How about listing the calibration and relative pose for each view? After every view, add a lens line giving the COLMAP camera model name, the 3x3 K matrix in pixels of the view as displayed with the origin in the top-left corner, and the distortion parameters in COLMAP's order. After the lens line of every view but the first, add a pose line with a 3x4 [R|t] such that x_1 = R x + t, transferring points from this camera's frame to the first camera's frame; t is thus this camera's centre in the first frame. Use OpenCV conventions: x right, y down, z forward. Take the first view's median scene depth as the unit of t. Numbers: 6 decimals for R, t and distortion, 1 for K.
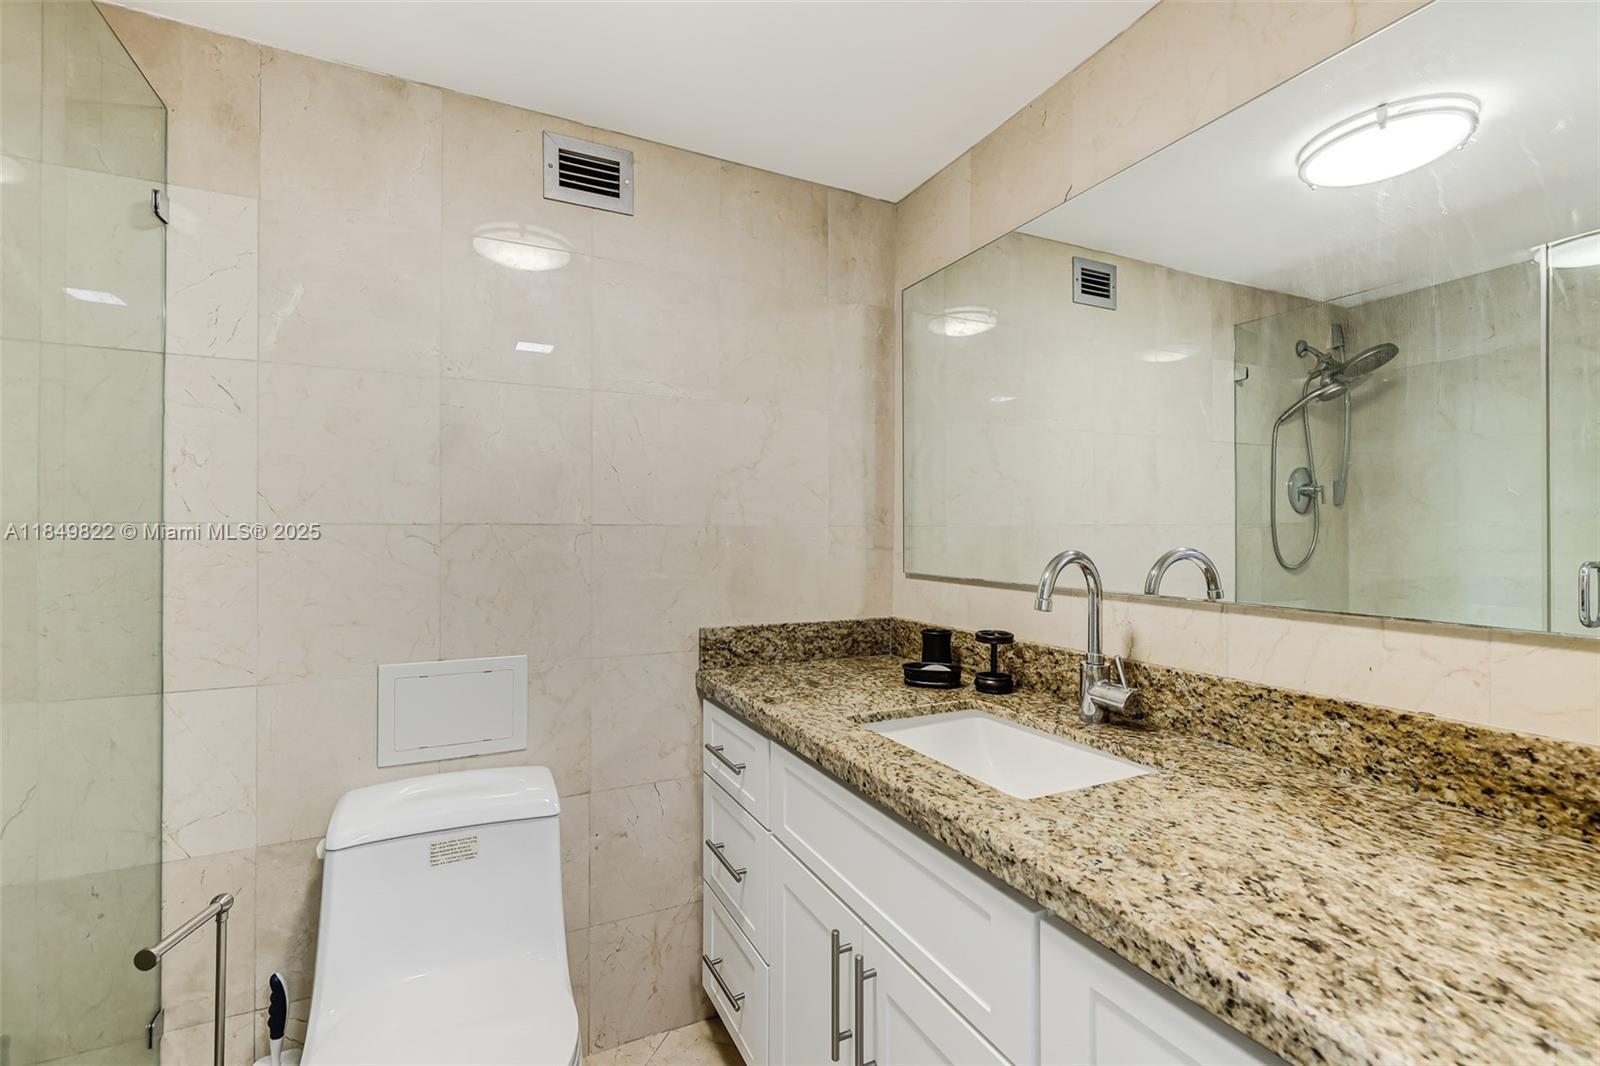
lens RADIAL K [[675.2, 0, 800.0], [0, 675.2, 533.0], [0, 0, 1]] dist [-0.002178, -0.000457]
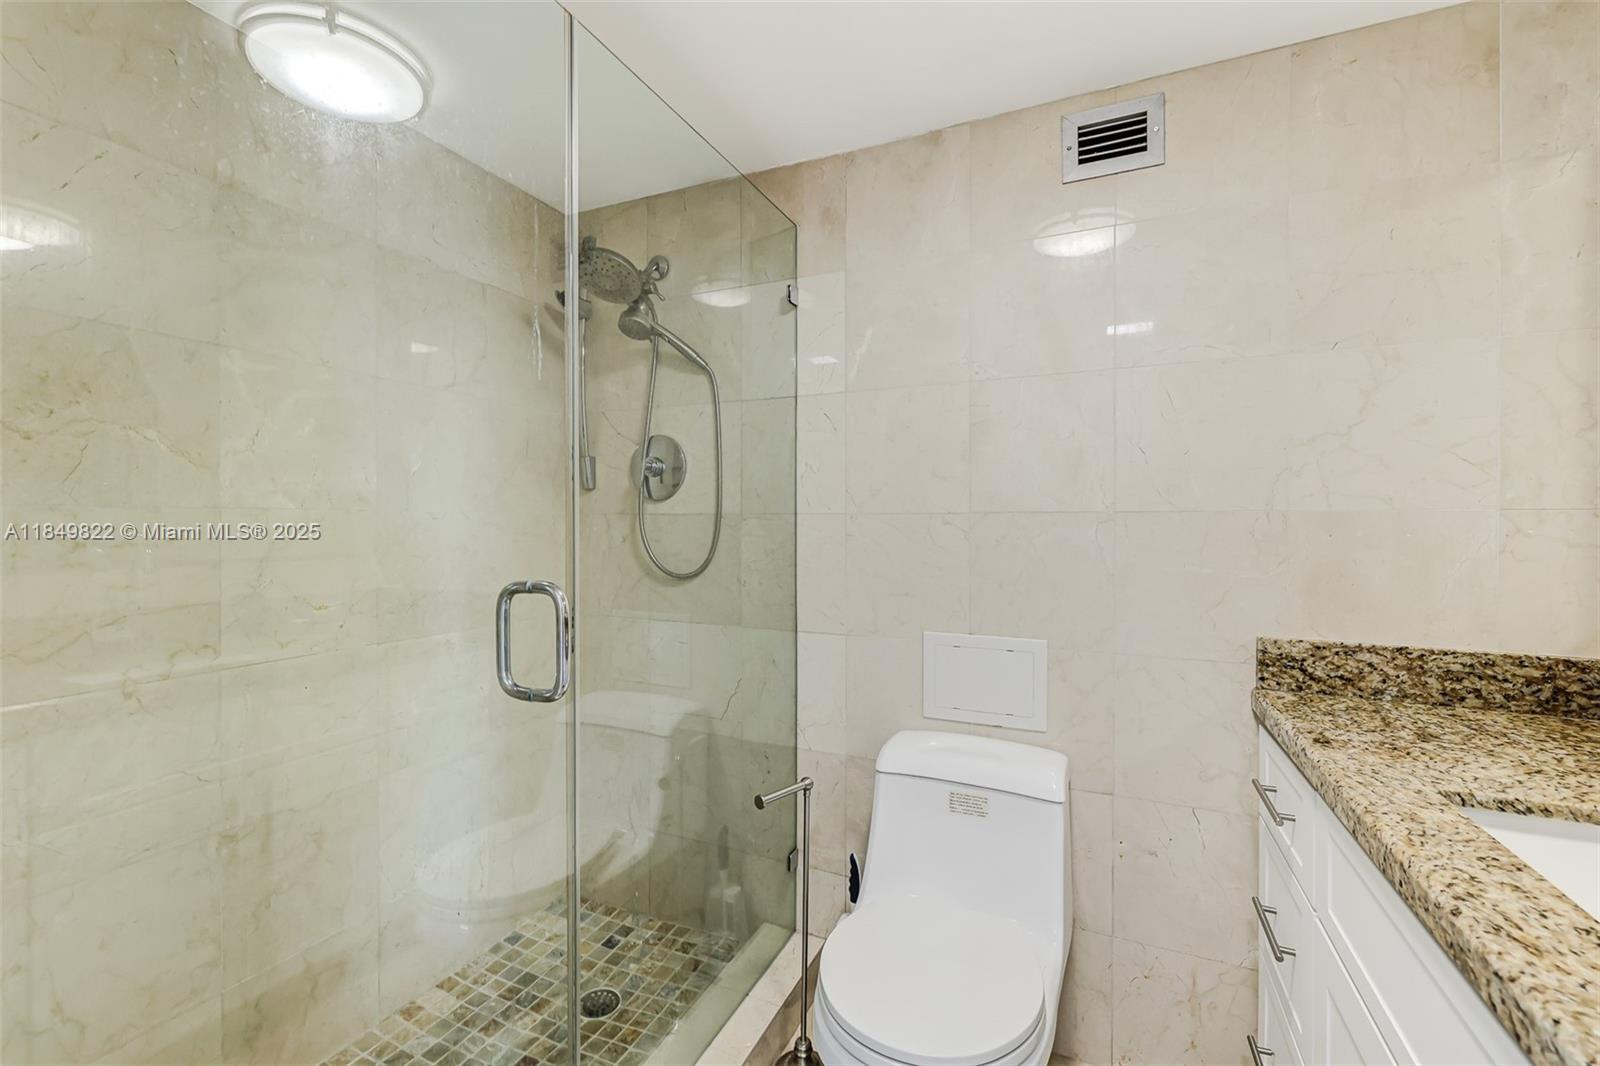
lens RADIAL K [[685.3, 0, 800.4], [0, 685.3, 529.3], [0, 0, 1]] dist [0.000284, -0.000621]
pose [[0.635667, 0.007333, -0.771928, 0.162187], [-0.000424, 0.999958, 0.009150, 0.003754], [0.771963, -0.005489, 0.635644, 0.057248]]
